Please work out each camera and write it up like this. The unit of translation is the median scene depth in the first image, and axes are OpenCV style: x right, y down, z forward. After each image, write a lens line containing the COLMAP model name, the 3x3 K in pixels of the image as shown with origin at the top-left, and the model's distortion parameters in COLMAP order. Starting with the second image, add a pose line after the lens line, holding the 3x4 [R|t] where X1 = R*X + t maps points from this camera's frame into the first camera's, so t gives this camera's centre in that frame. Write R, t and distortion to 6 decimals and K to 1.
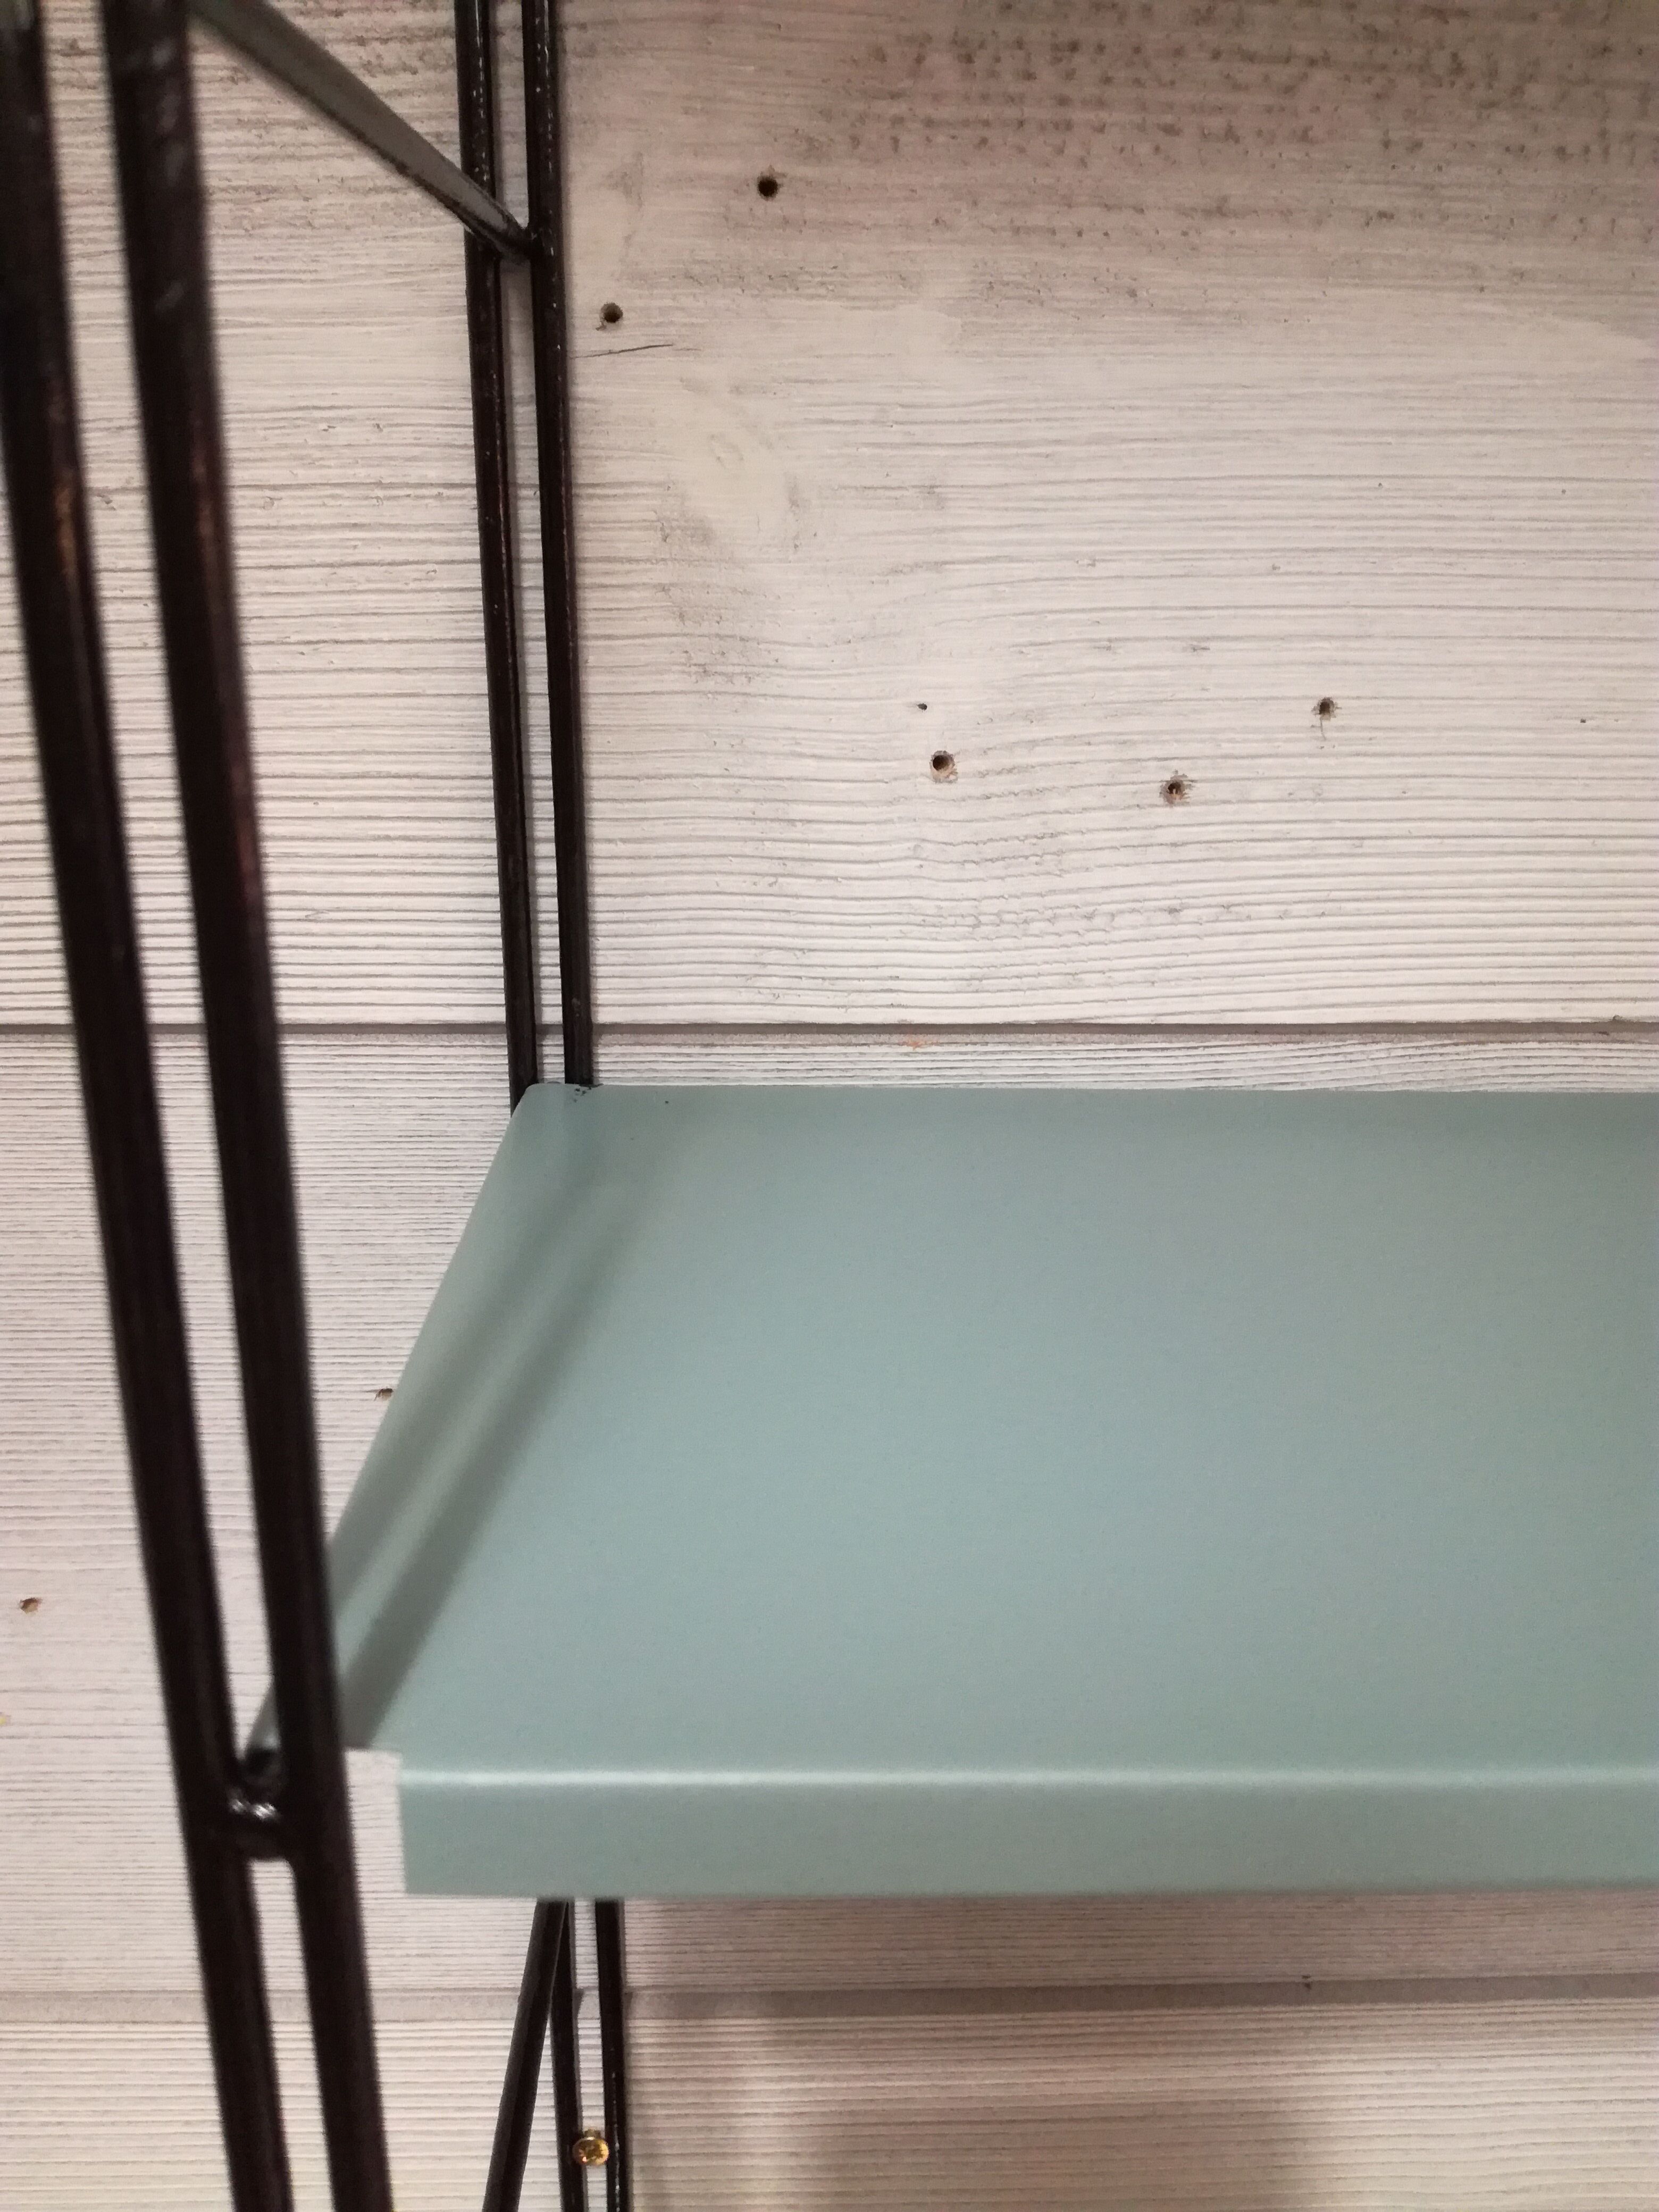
lens RADIAL K [[1814.0, 0, 829.5], [0, 1814.0, 1106.0], [0, 0, 1]] dist [0.105583, -0.203909]
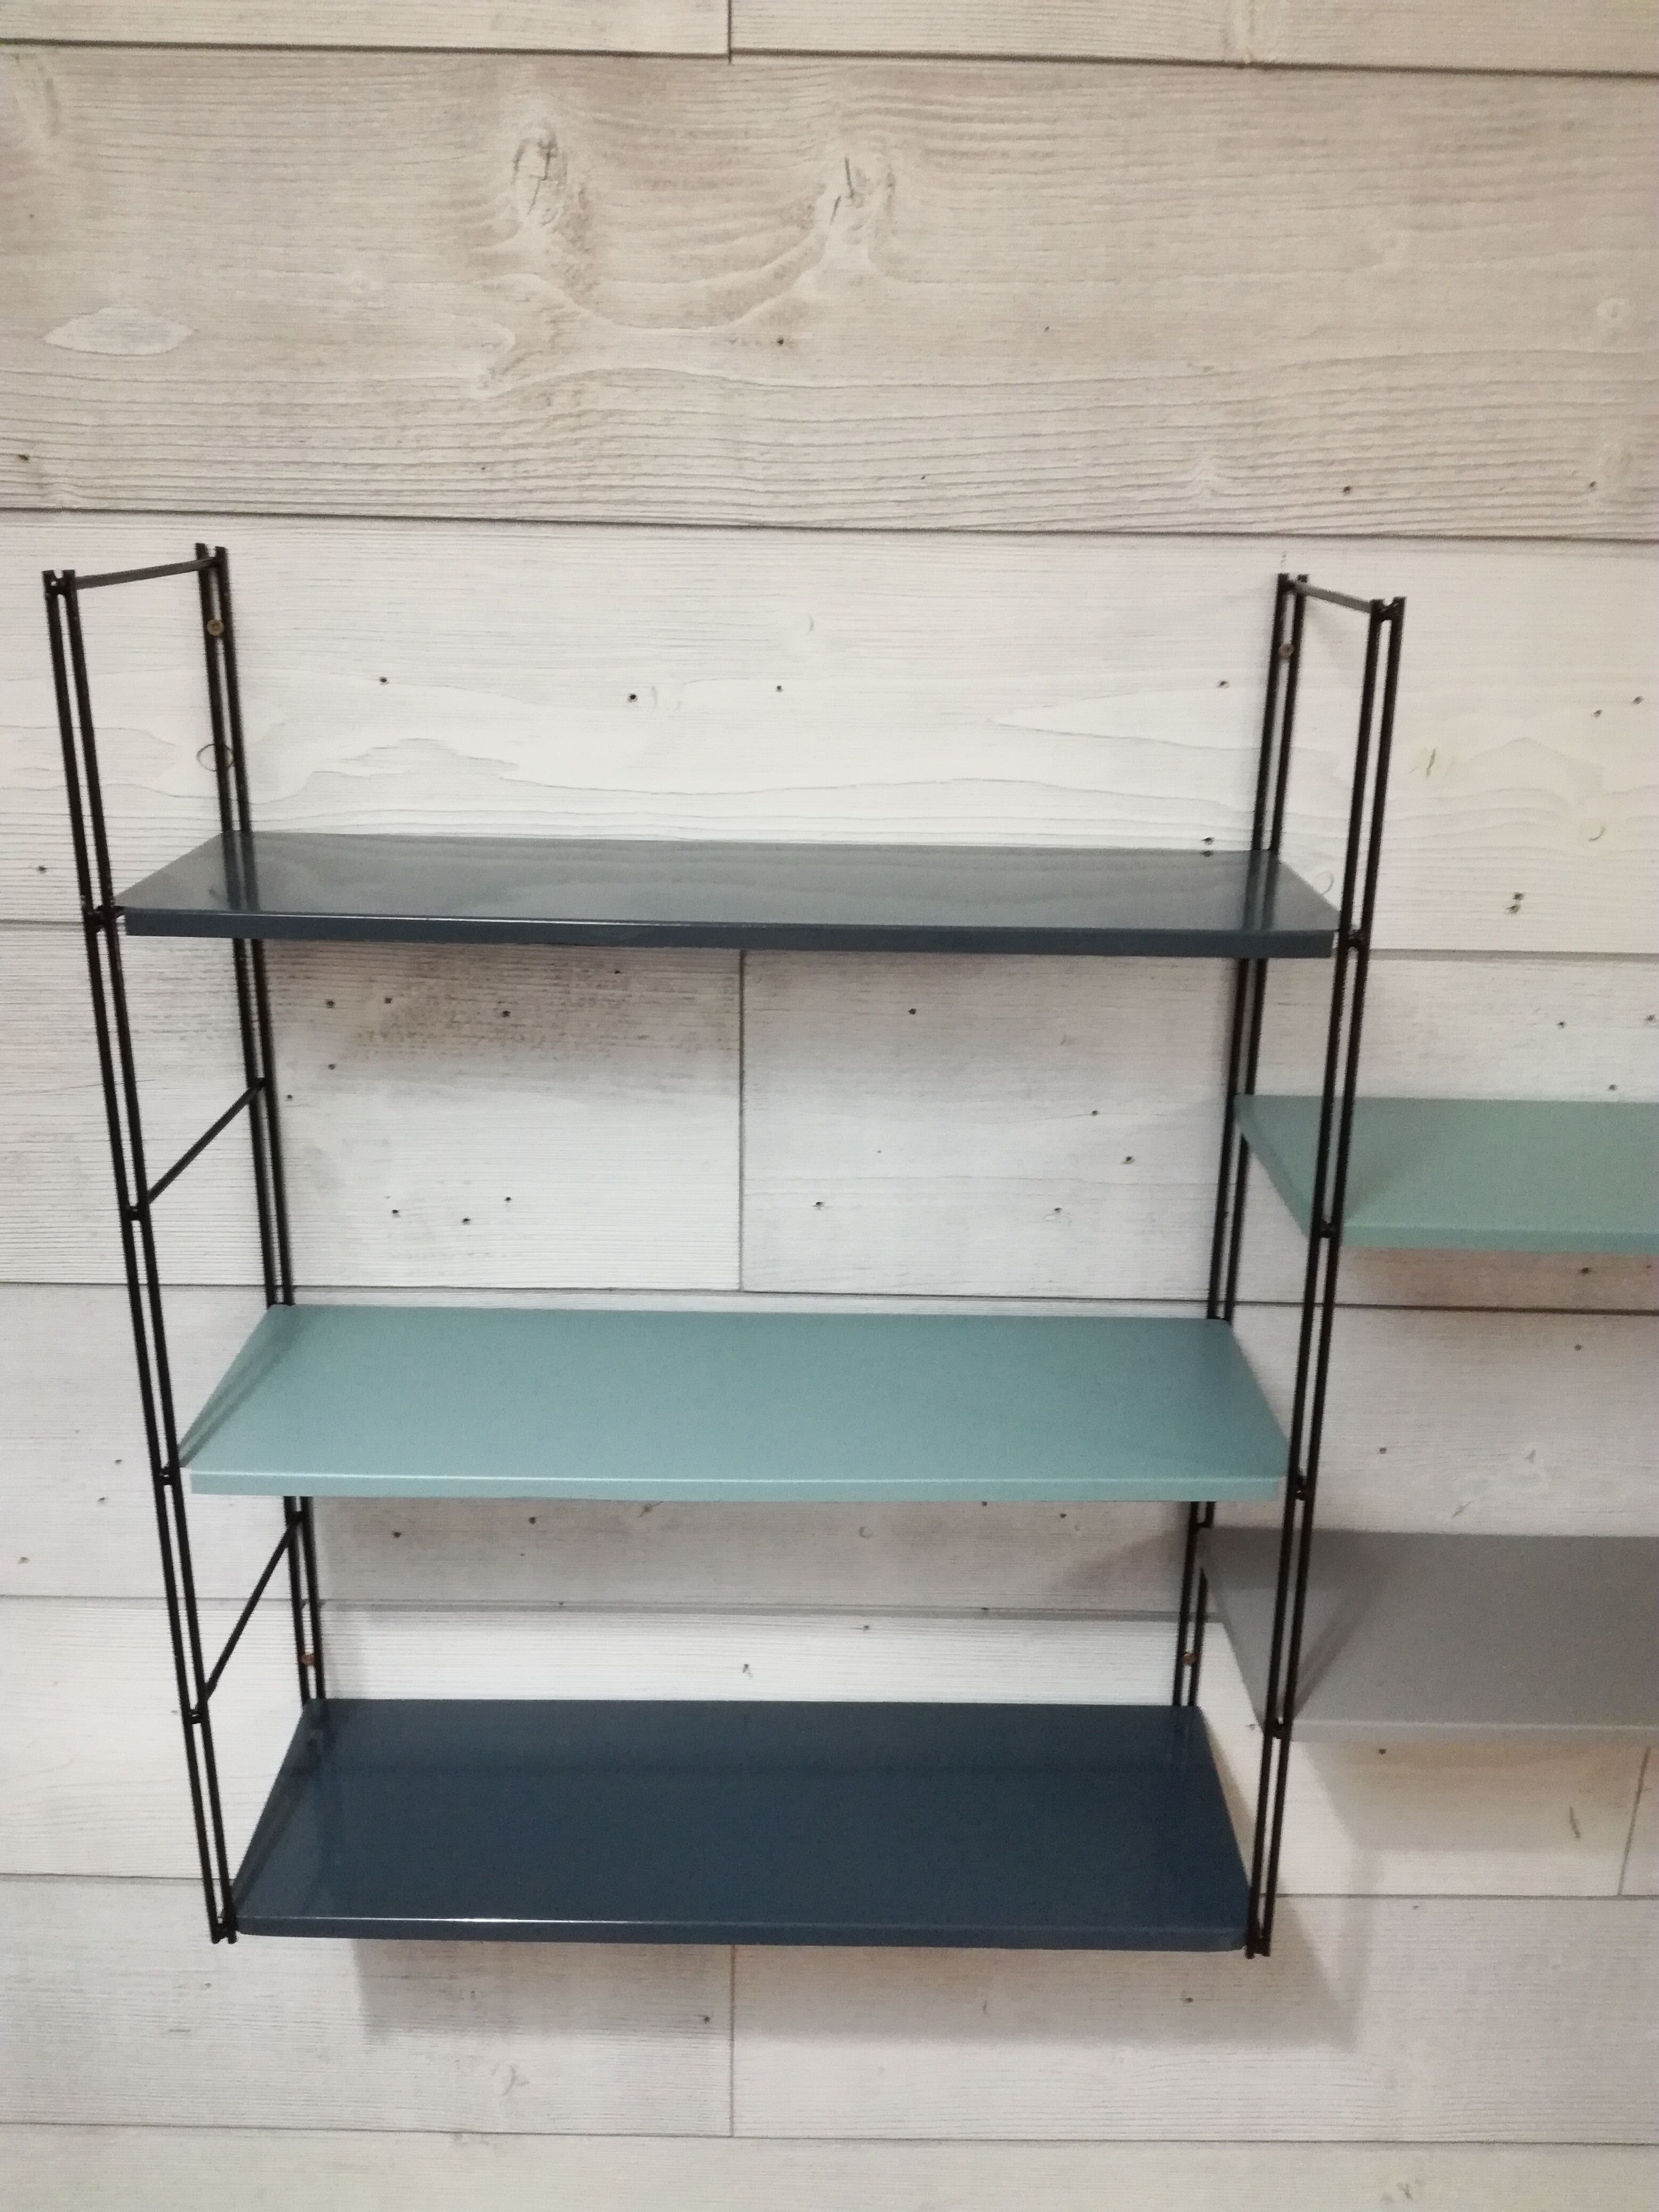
lens RADIAL K [[1814.0, 0, 829.5], [0, 1814.0, 1106.0], [0, 0, 1]] dist [0.105583, -0.203909]
pose [[0.999535, 0.020433, -0.022612, 0.734442], [-0.020050, 0.999654, 0.017039, -0.360470], [0.022952, -0.016578, 0.999599, -1.834948]]
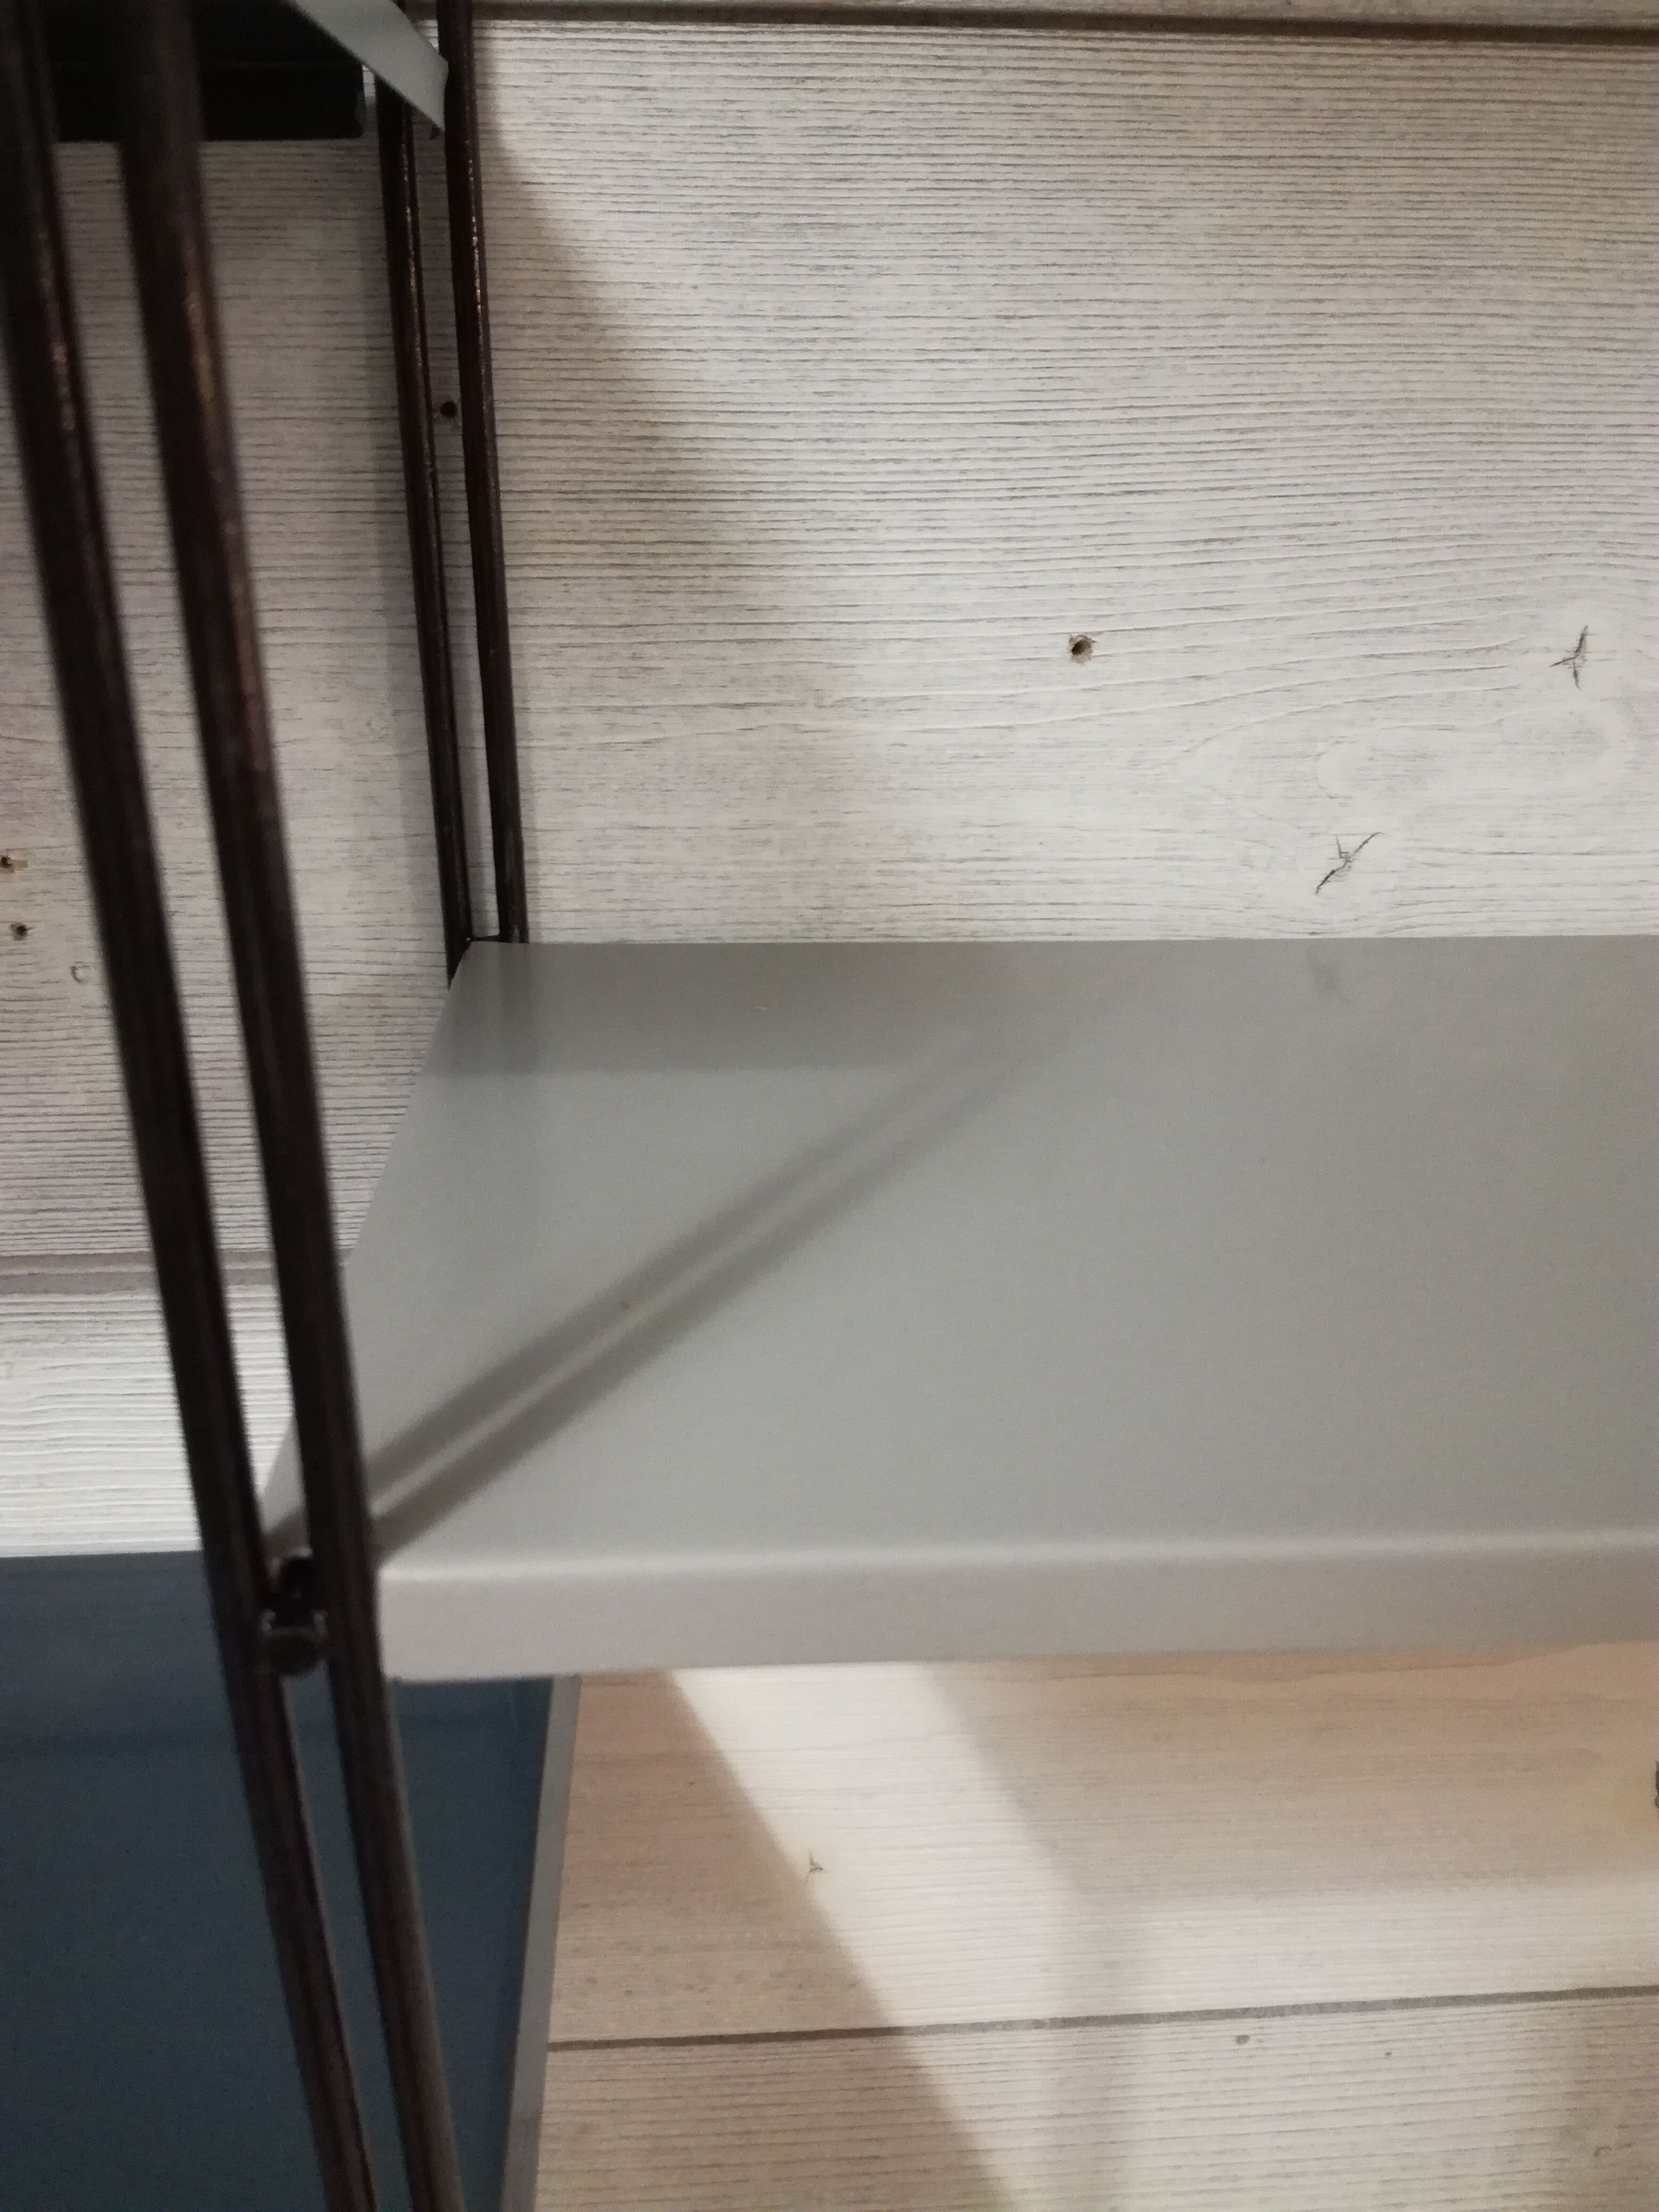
lens RADIAL K [[1814.0, 0, 829.5], [0, 1814.0, 1106.0], [0, 0, 1]] dist [0.105583, -0.203909]
pose [[0.999476, -0.014259, 0.029062, 1.382898], [0.011762, 0.996366, 0.084354, 0.324293], [-0.030159, -0.083968, 0.996012, 0.132260]]
